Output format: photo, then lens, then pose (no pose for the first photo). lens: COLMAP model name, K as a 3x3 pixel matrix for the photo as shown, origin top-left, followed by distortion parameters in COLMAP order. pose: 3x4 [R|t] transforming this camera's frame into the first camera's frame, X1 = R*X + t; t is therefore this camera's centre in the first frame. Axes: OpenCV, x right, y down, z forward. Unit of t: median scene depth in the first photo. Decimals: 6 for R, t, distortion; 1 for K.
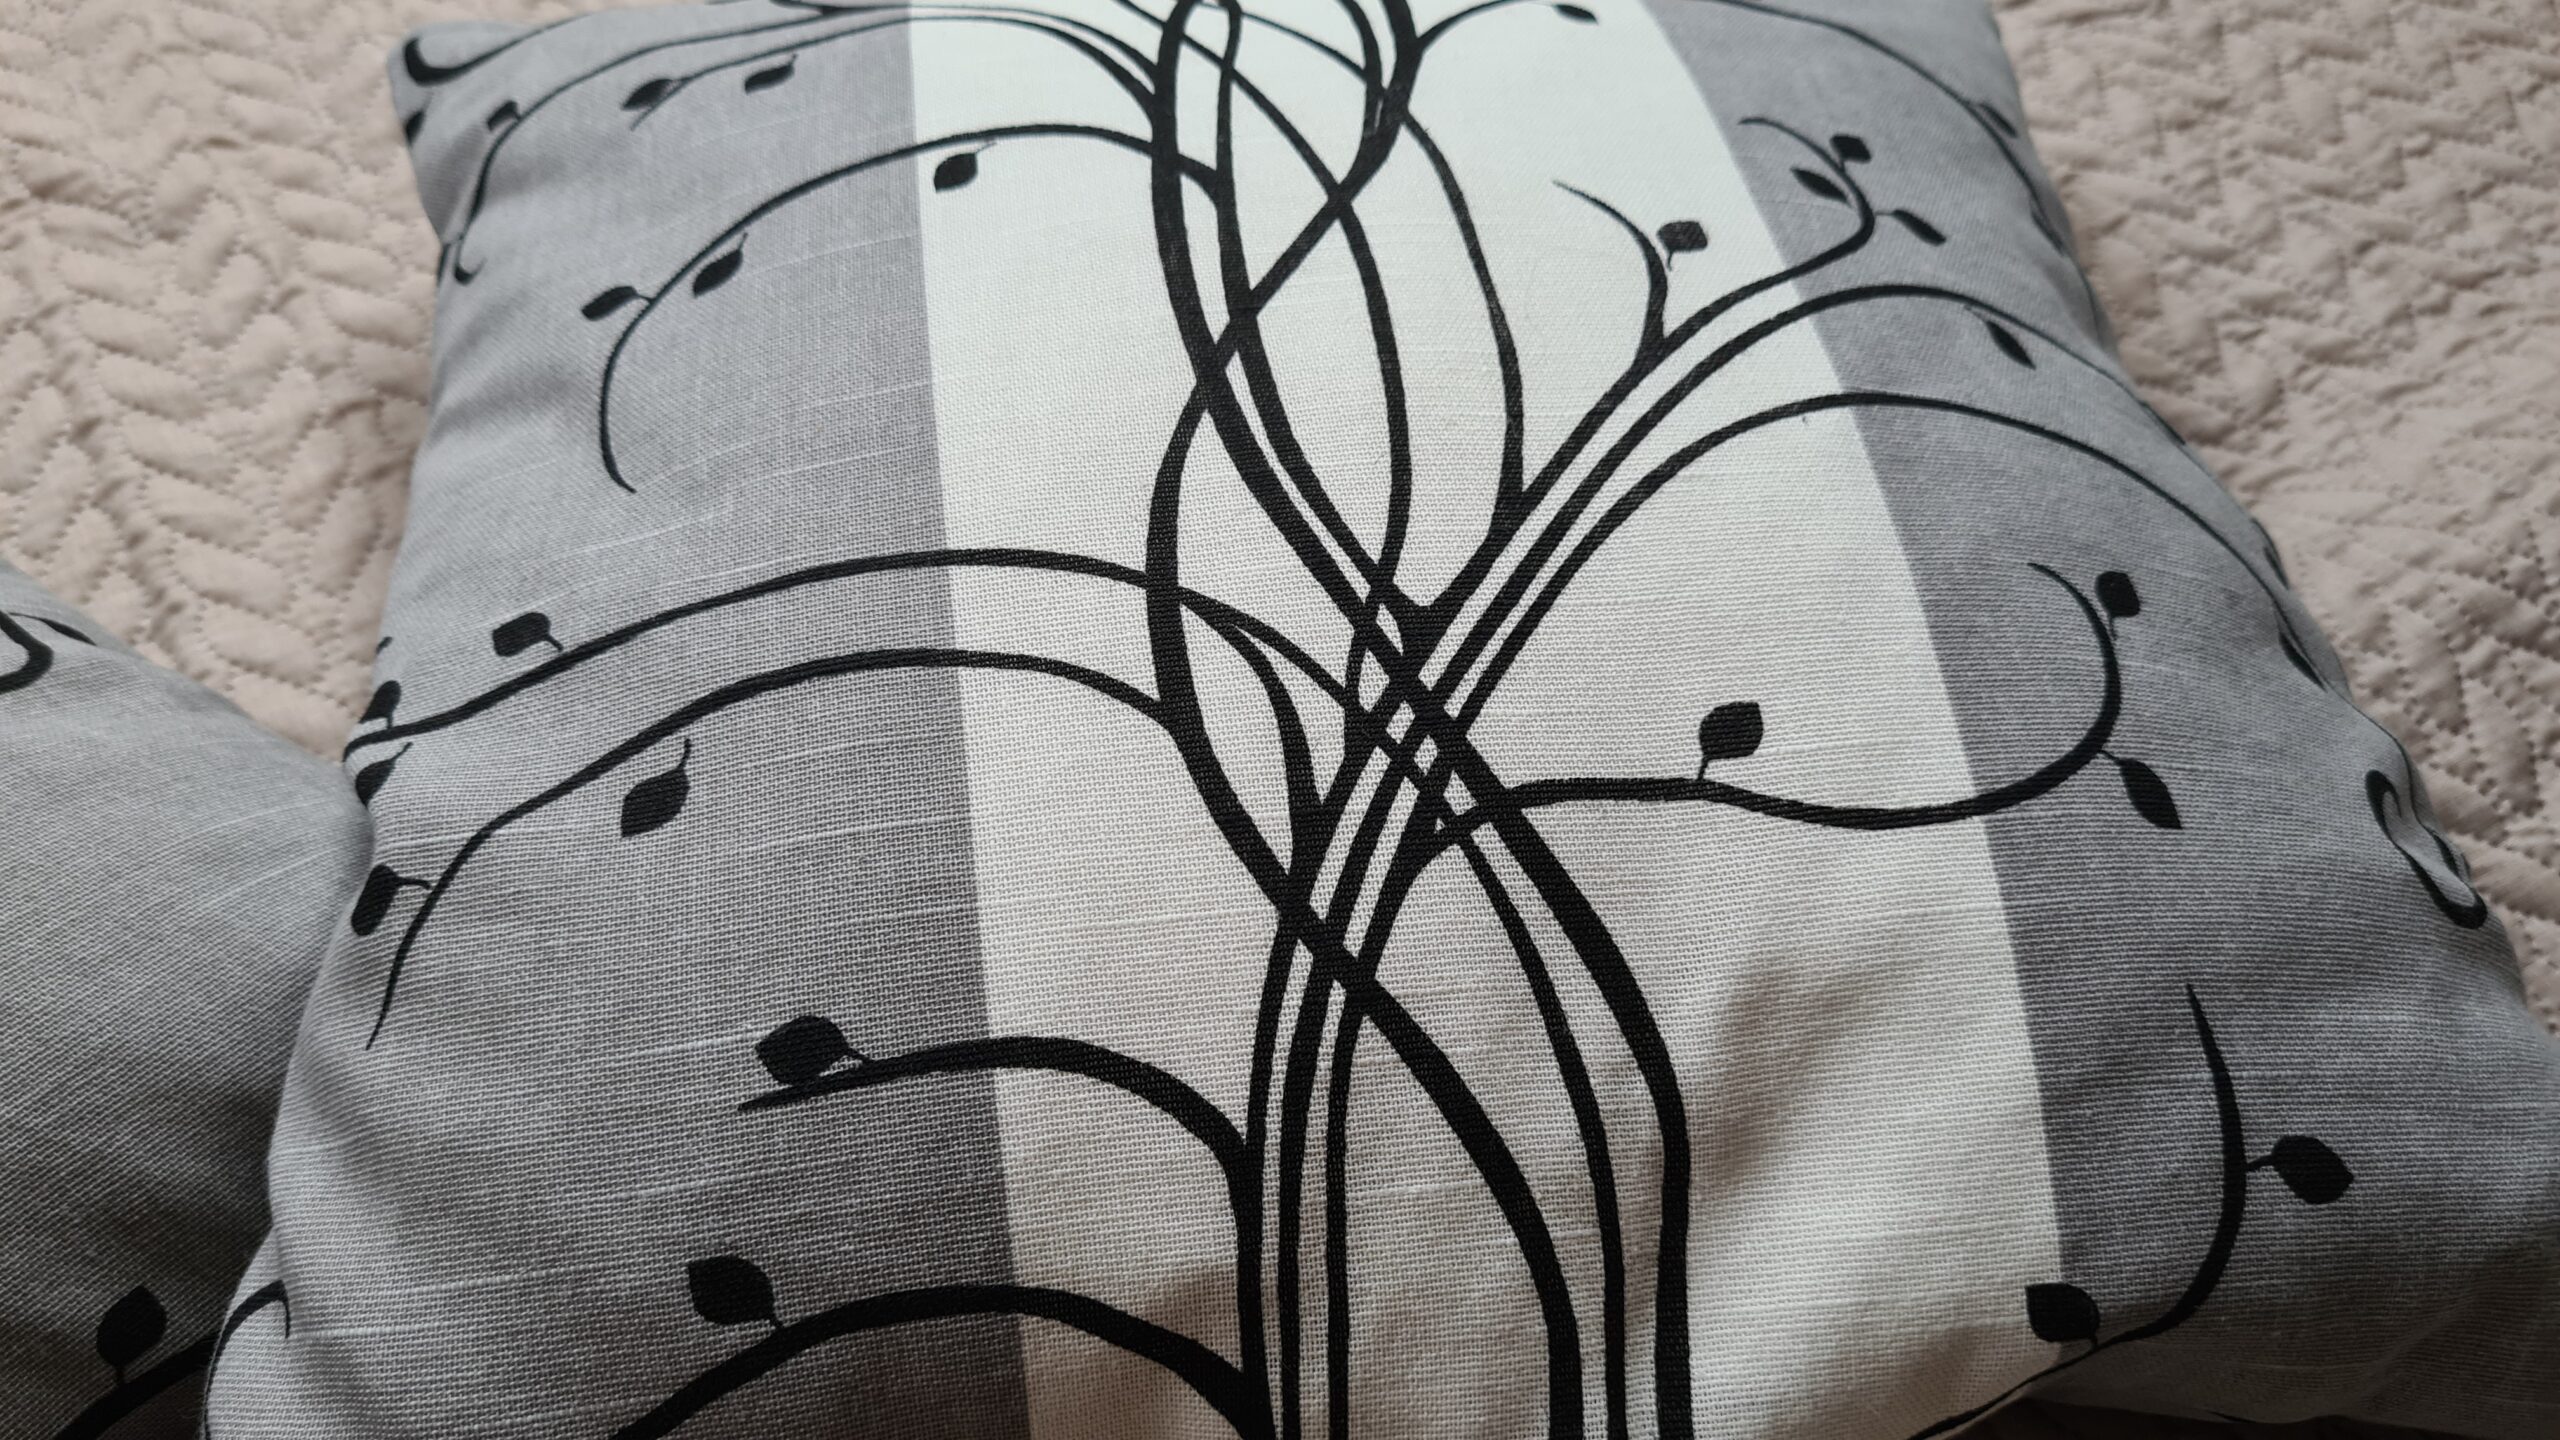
lens RADIAL K [[2002.1, 0, 1301.6], [0, 2002.1, 736.4], [0, 0, 1]] dist [0.041772, -0.061455]
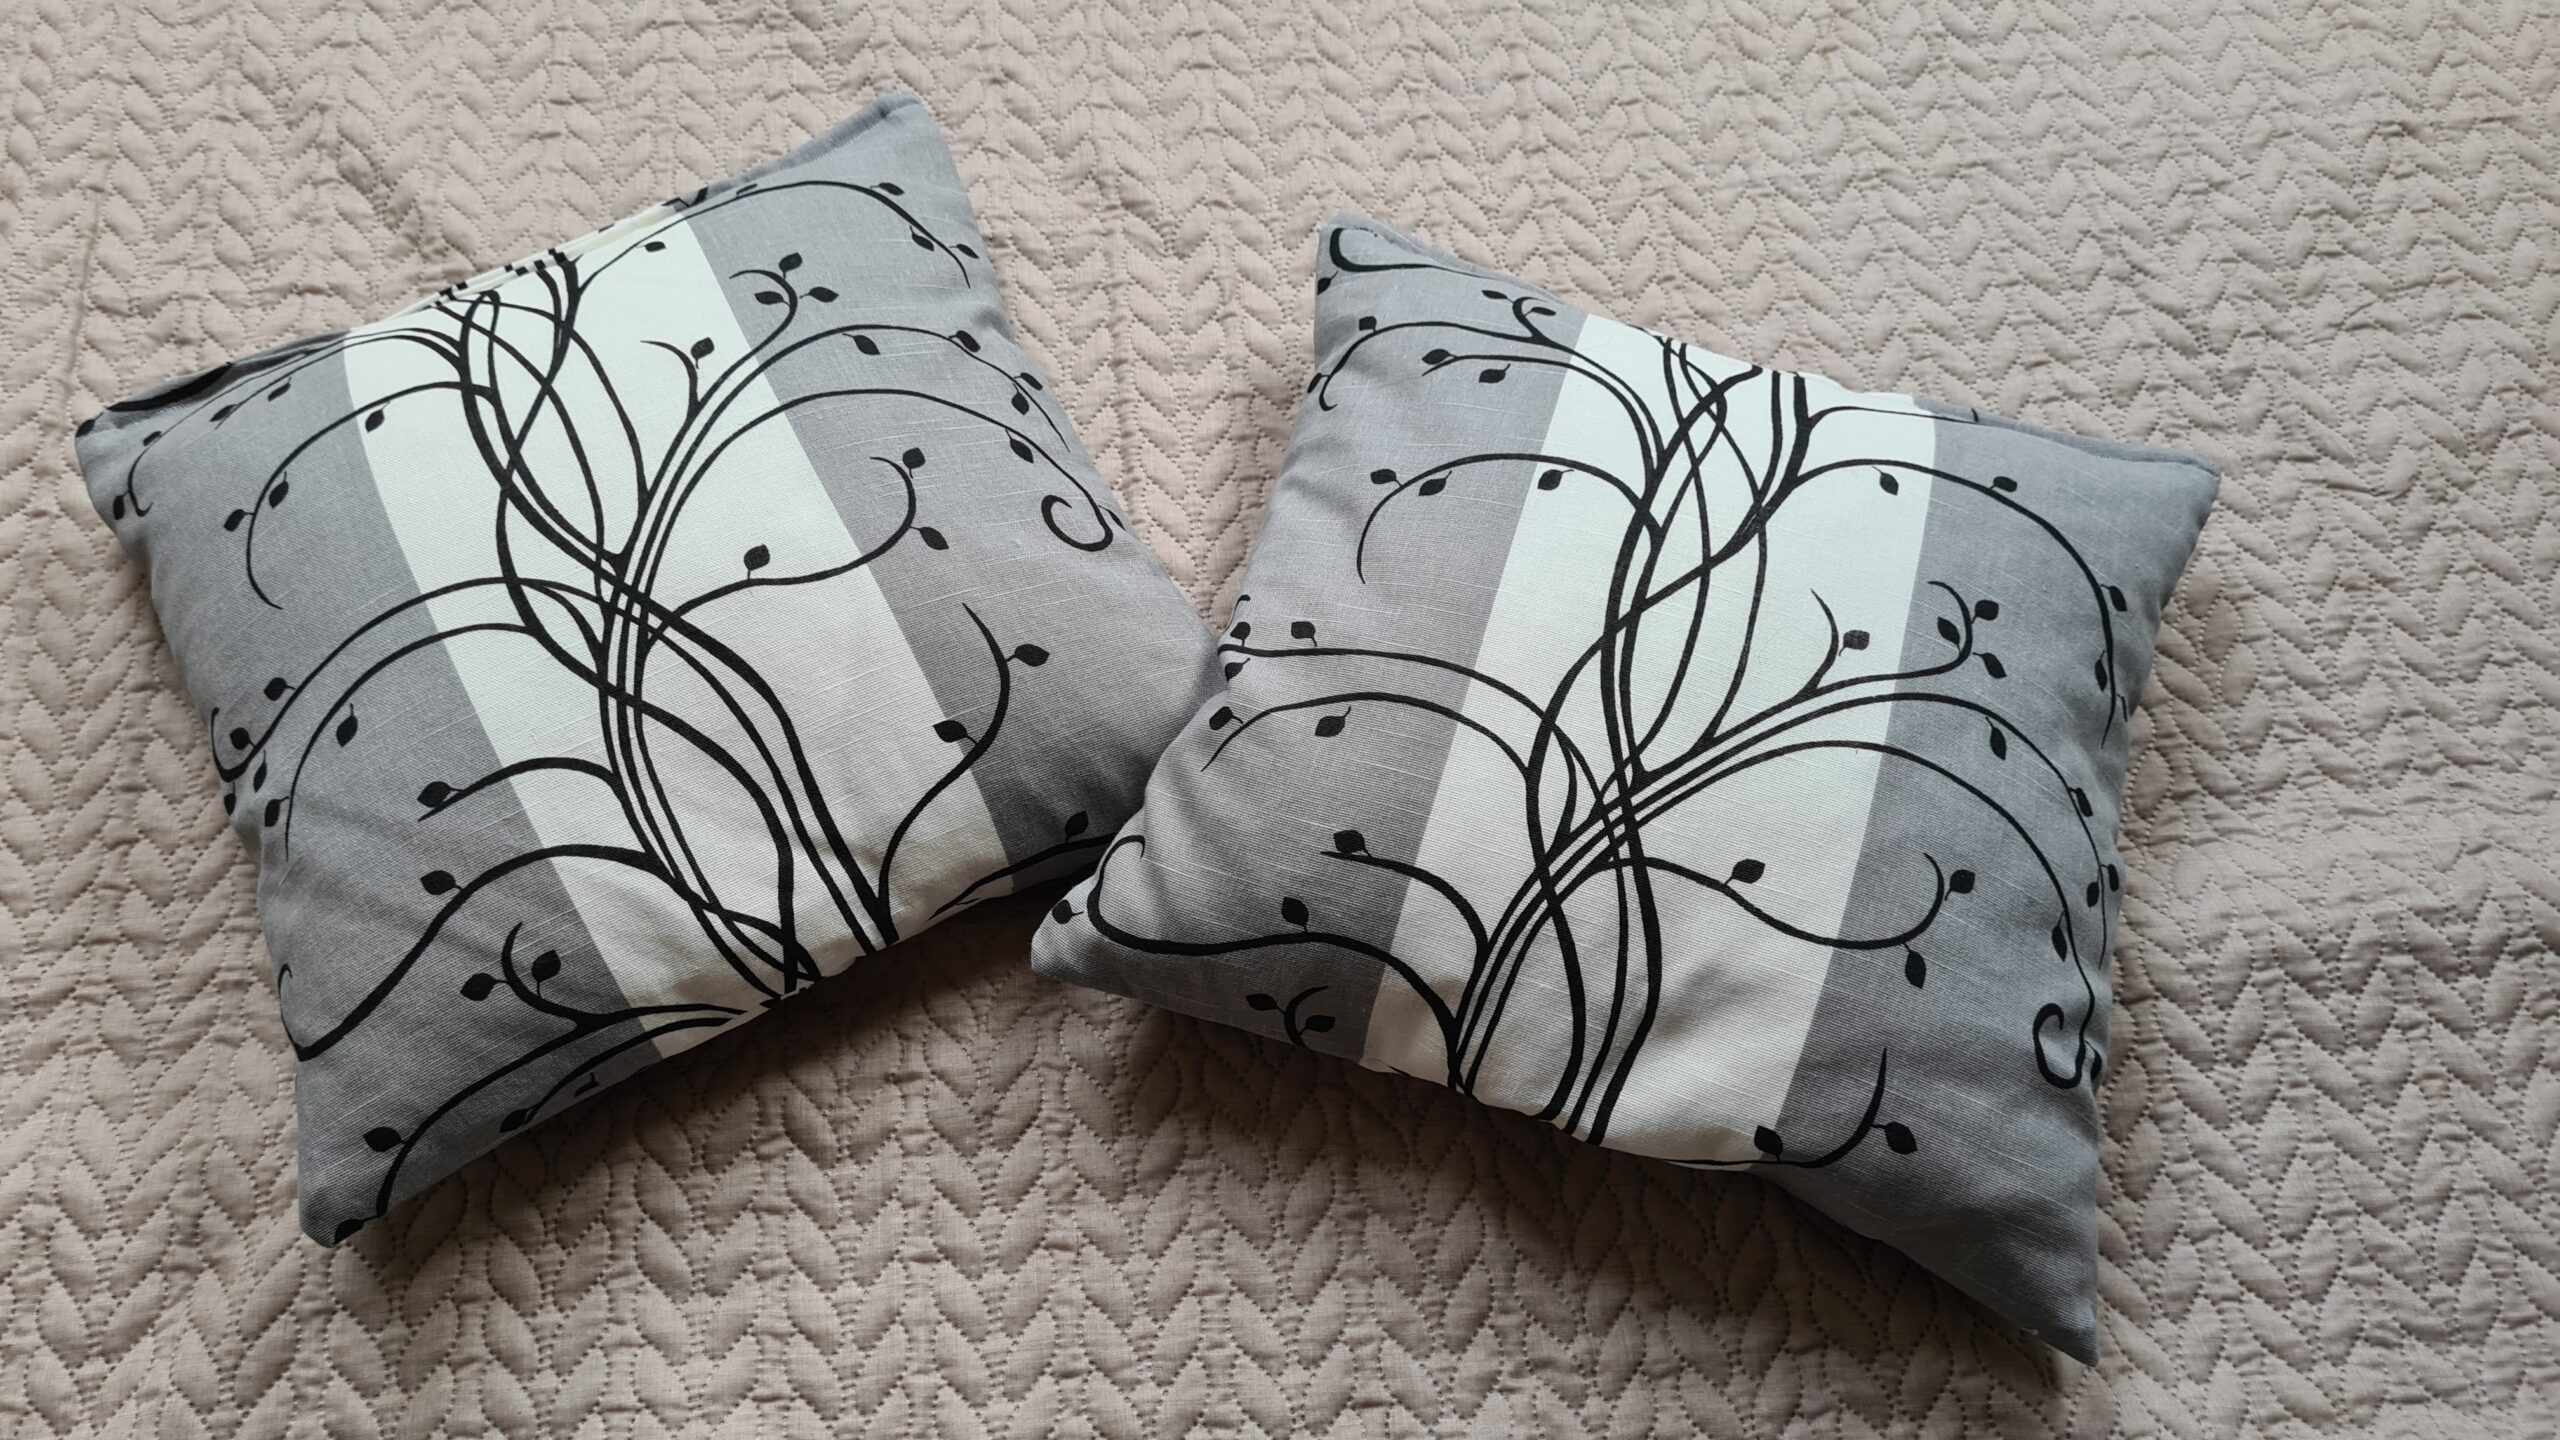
lens RADIAL K [[2002.1, 0, 1253.4], [0, 2002.1, 722.4], [0, 0, 1]] dist [0.041772, -0.061455]
pose [[0.890700, 0.396554, -0.222259, 0.148322], [-0.358170, 0.913262, 0.194078, -0.405453], [0.279943, -0.093259, 0.955476, -1.382412]]
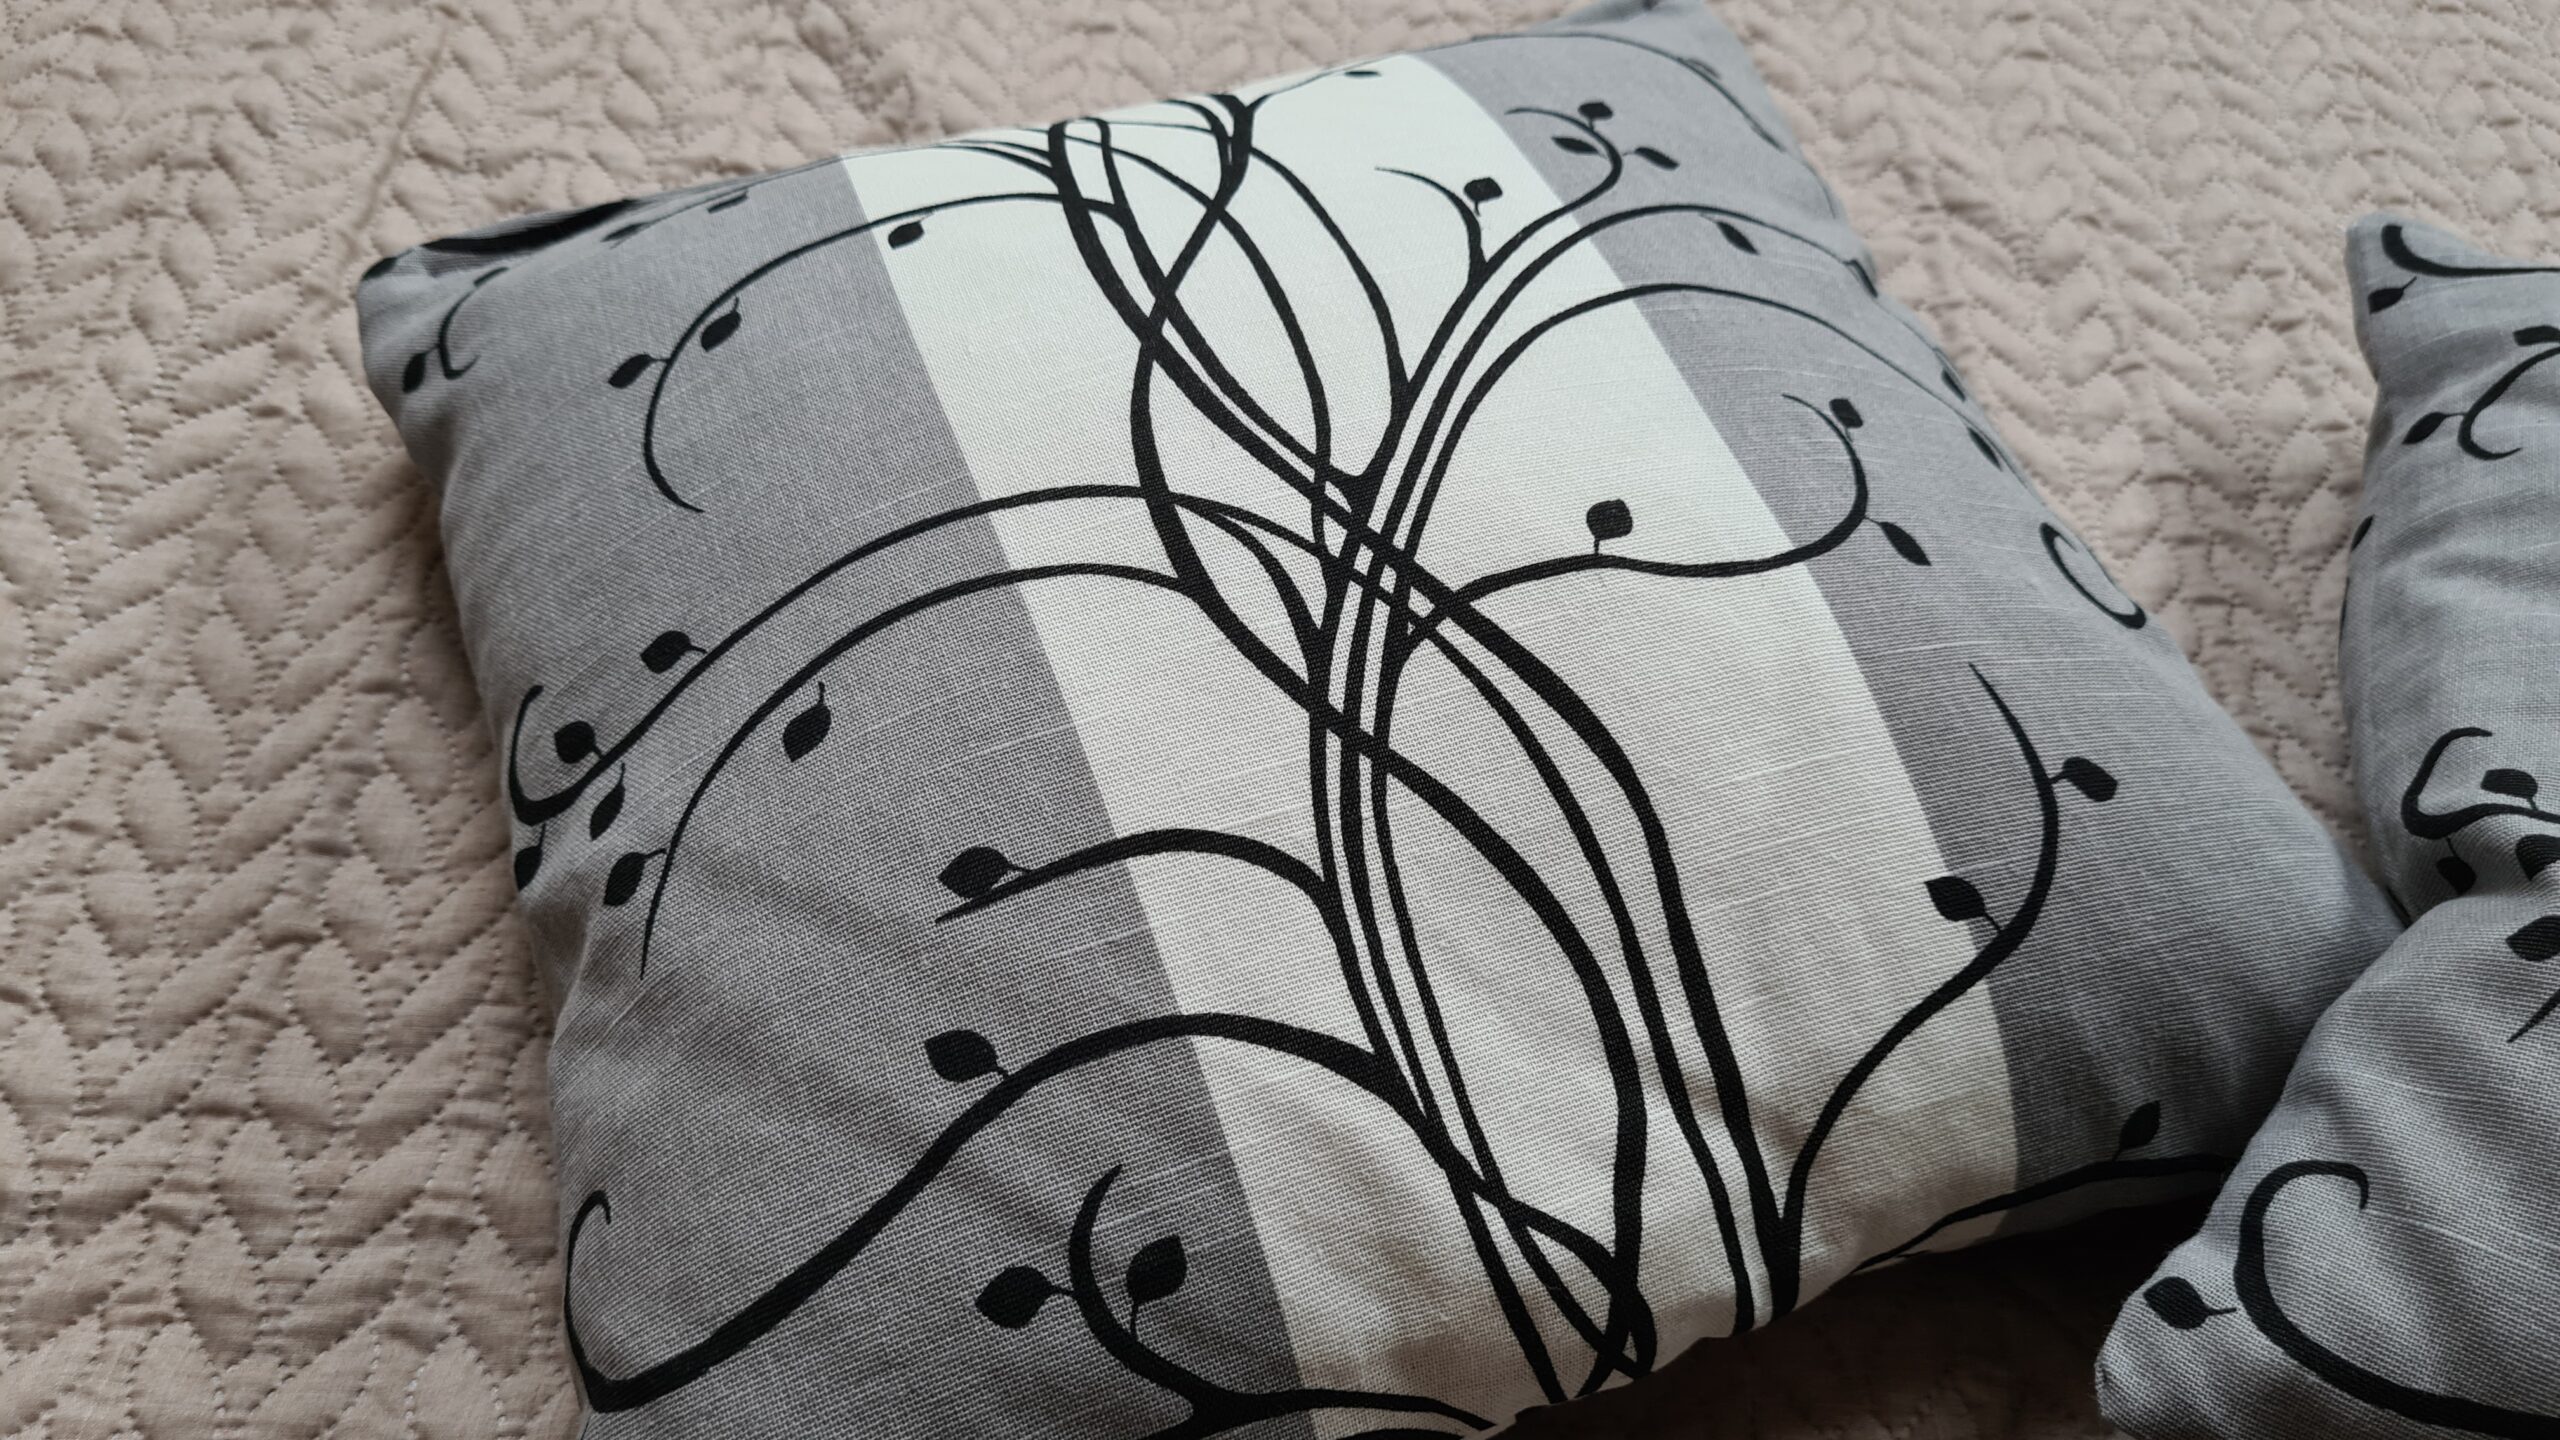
lens RADIAL K [[2002.1, 0, 1306.4], [0, 2002.1, 727.0], [0, 0, 1]] dist [0.041772, -0.061455]
pose [[0.827429, 0.455163, -0.328919, -0.694218], [-0.469017, 0.882237, 0.040992, 0.255661], [0.308843, 0.120350, 0.943468, -0.438960]]
